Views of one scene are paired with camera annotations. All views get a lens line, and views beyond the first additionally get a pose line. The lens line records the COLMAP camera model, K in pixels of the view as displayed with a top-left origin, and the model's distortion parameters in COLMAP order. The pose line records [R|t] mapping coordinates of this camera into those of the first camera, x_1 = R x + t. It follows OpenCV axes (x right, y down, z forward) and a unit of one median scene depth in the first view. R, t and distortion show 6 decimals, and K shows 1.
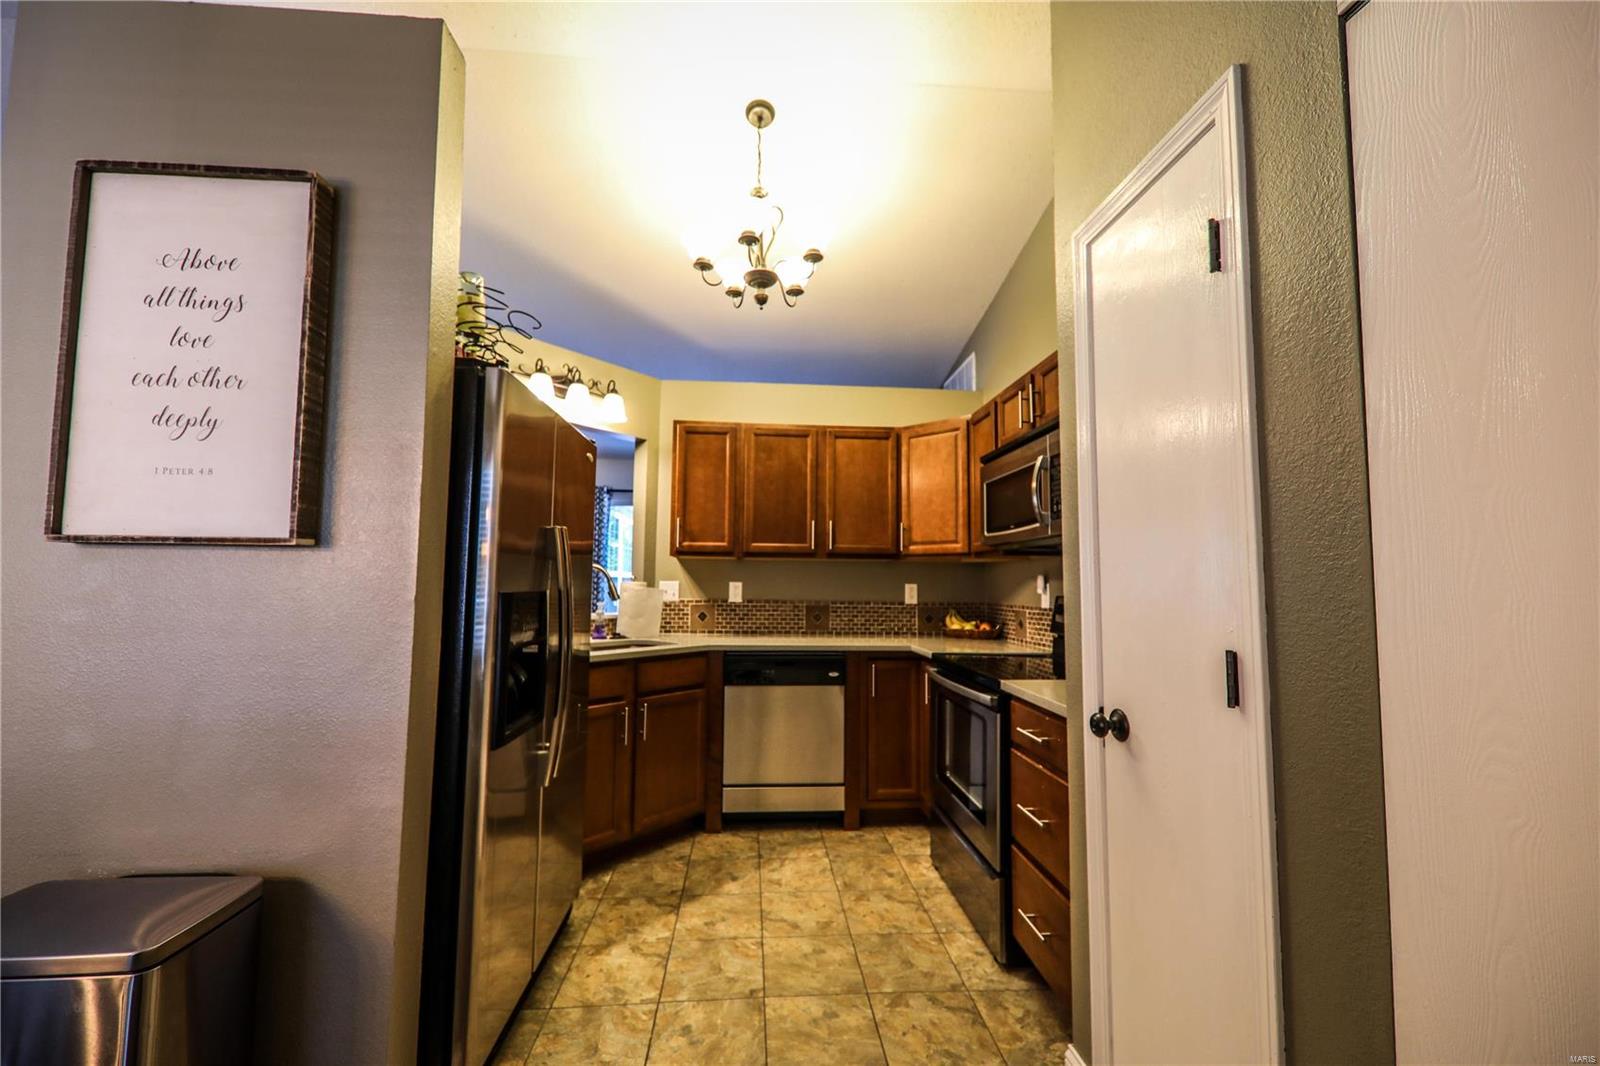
lens RADIAL K [[625.3, 0, 797.1], [0, 625.3, 538.7], [0, 0, 1]] dist [0.014767, -0.005932]
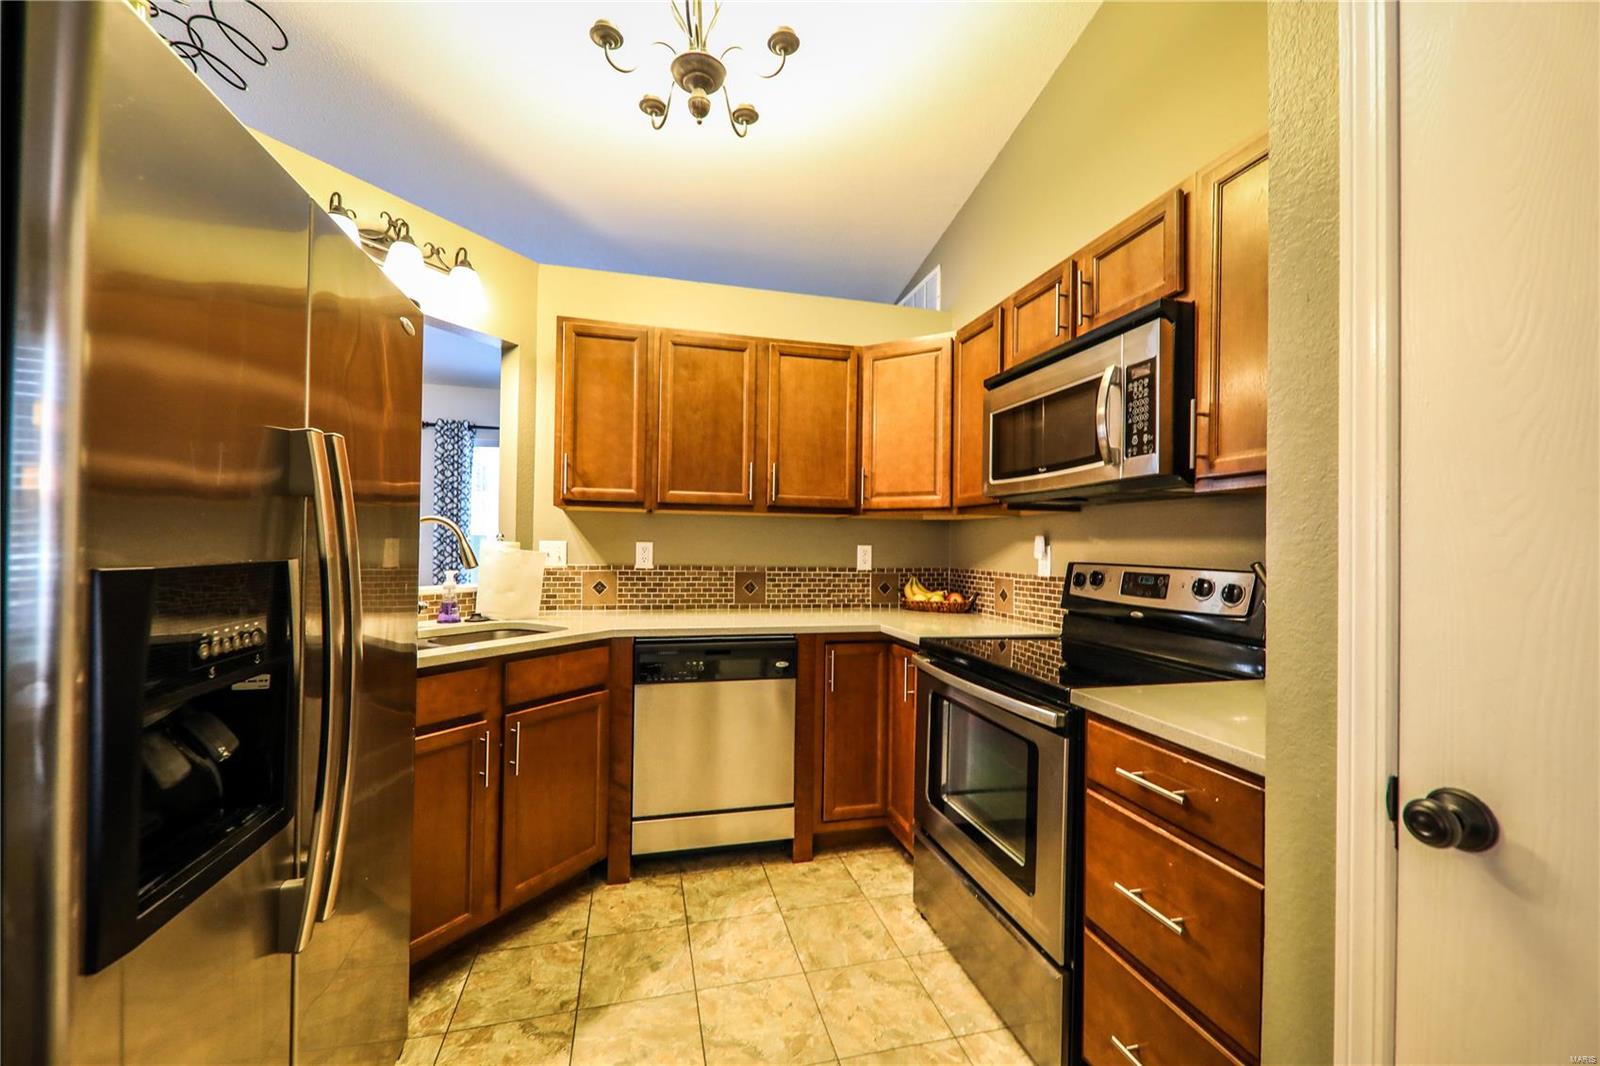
lens RADIAL K [[625.3, 0, 797.0], [0, 625.3, 536.8], [0, 0, 1]] dist [0.014767, -0.005932]
pose [[0.985043, 0.004816, 0.172241, -0.058080], [-0.015399, 0.998070, 0.060158, 0.016861], [-0.171619, -0.061911, 0.983216, 0.271708]]
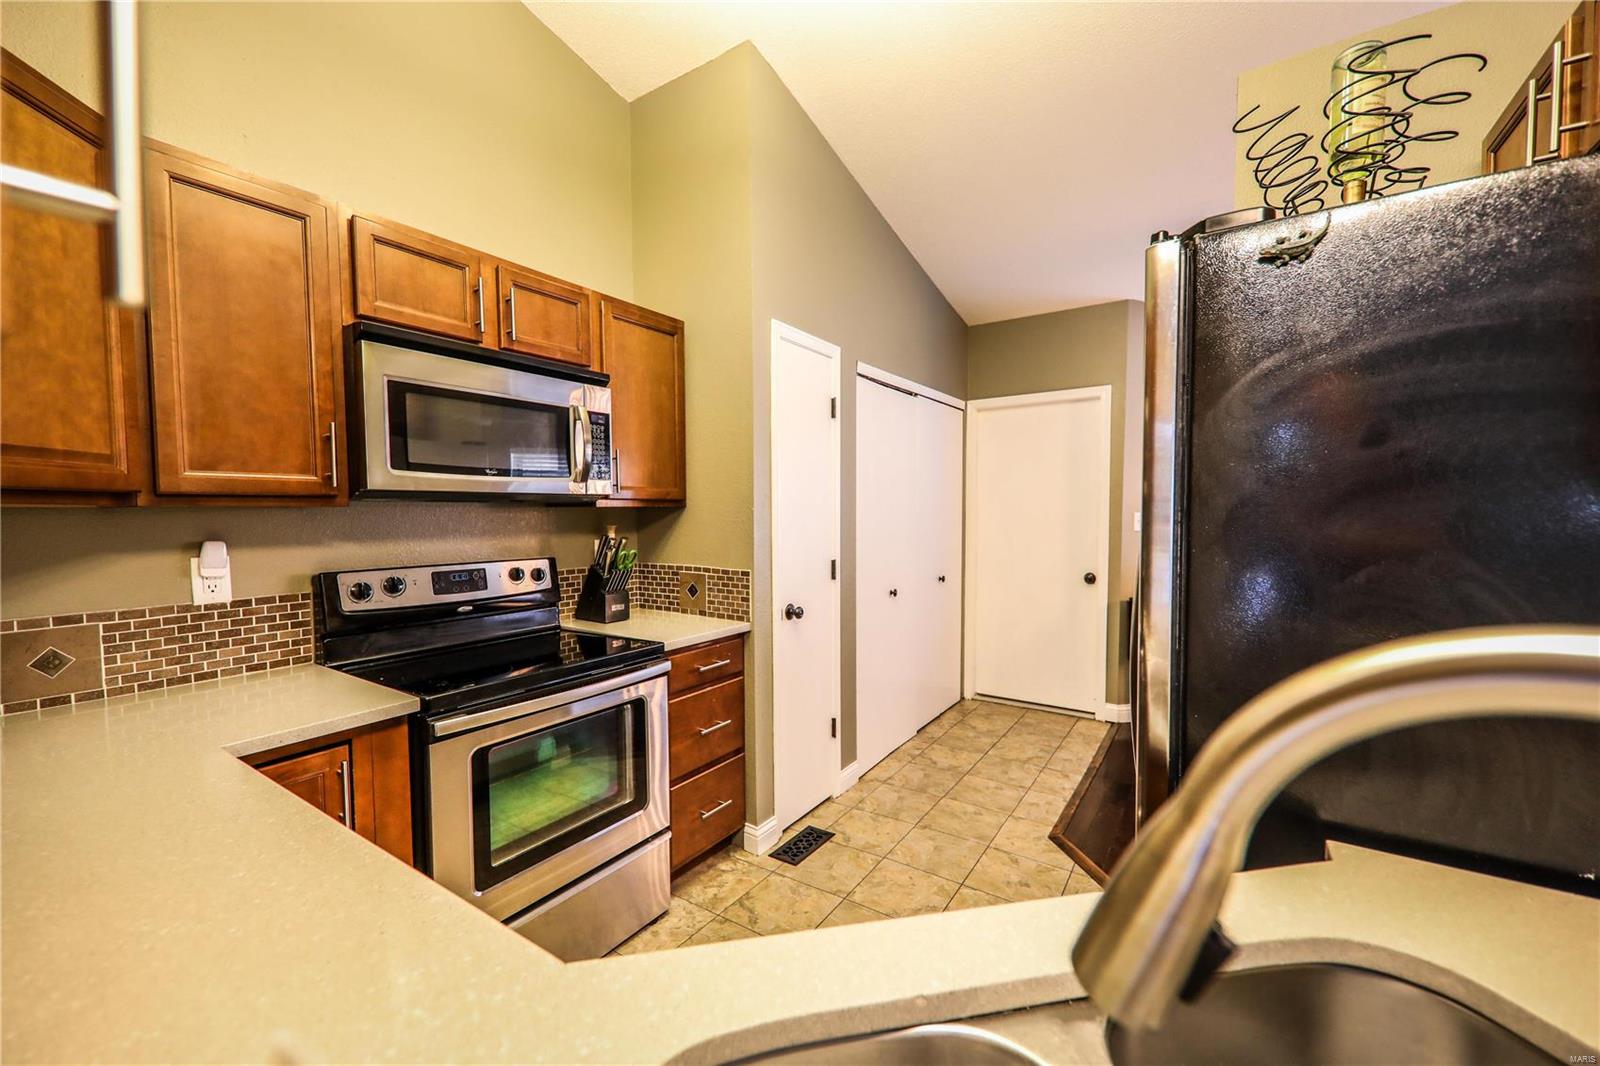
lens RADIAL K [[625.3, 0, 805.2], [0, 625.3, 535.6], [0, 0, 1]] dist [0.014767, -0.005932]
pose [[-0.785663, -0.031866, 0.617834, -0.322866], [-0.047971, 0.998804, -0.009488, 0.036829], [-0.616792, -0.037093, -0.786251, 1.143466]]
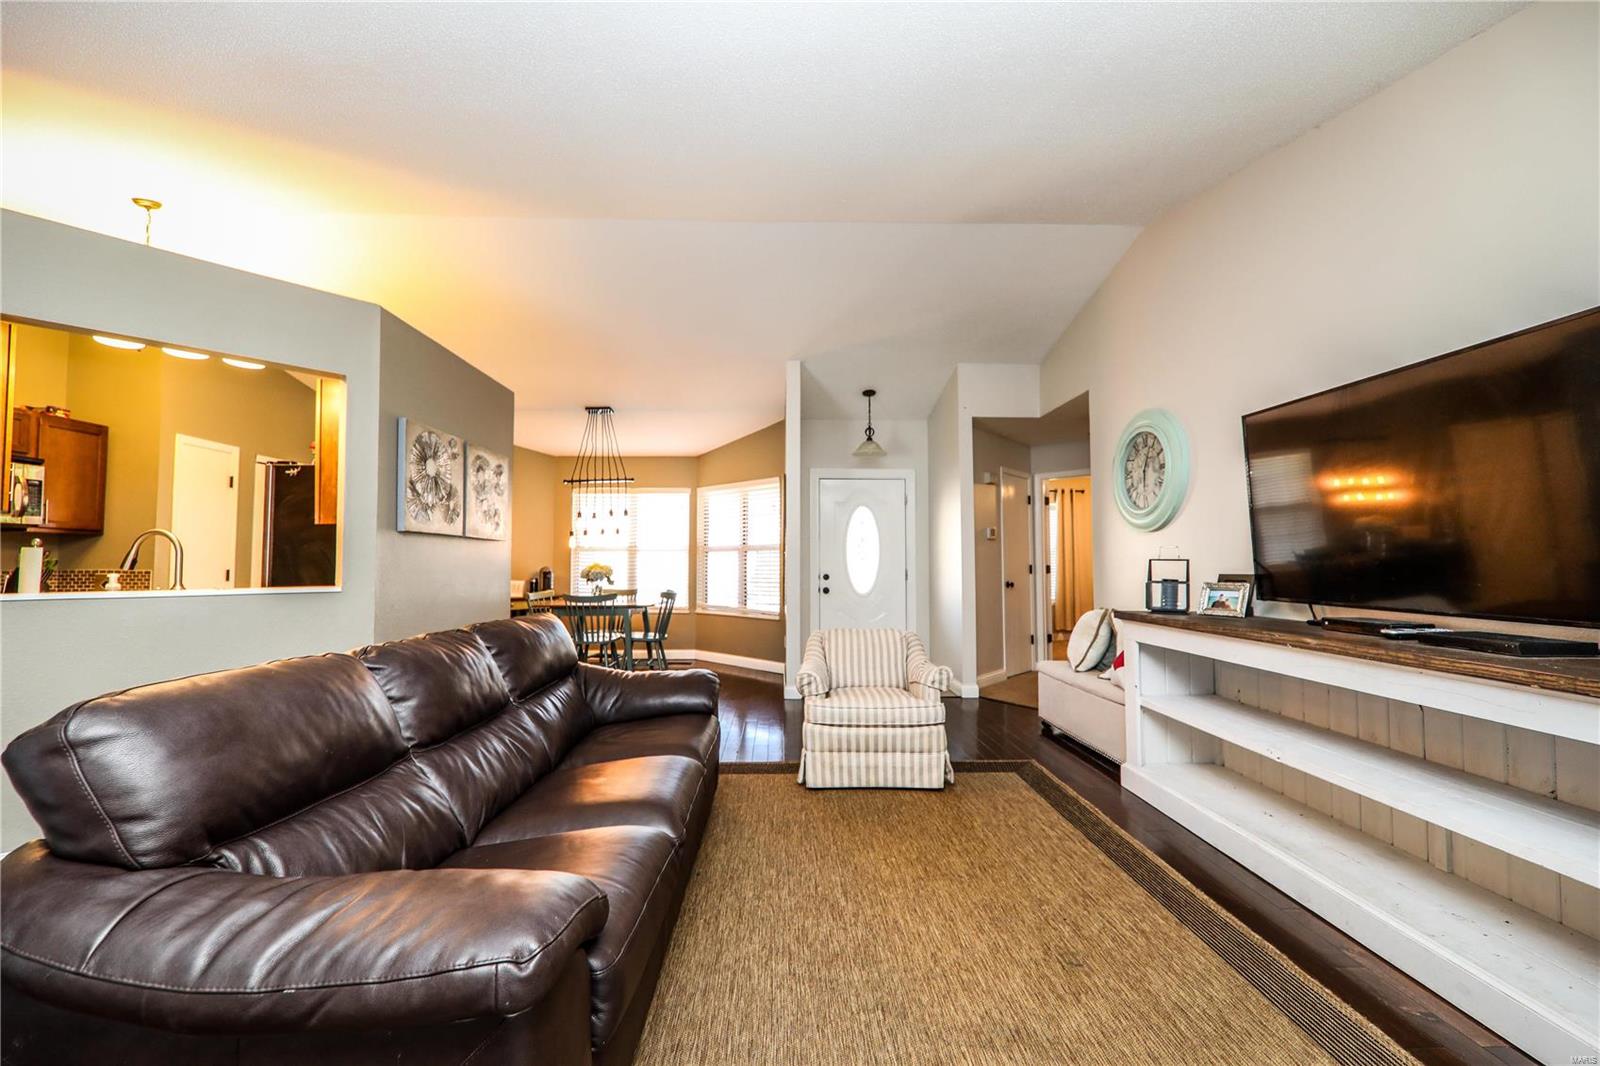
lens RADIAL K [[625.3, 0, 801.1], [0, 625.3, 537.8], [0, 0, 1]] dist [0.014767, -0.005932]
pose [[-0.998739, -0.006311, 0.049796, -1.376175], [-0.011876, 0.993606, -0.112274, 0.152895], [-0.048769, -0.112724, -0.992429, 1.961792]]
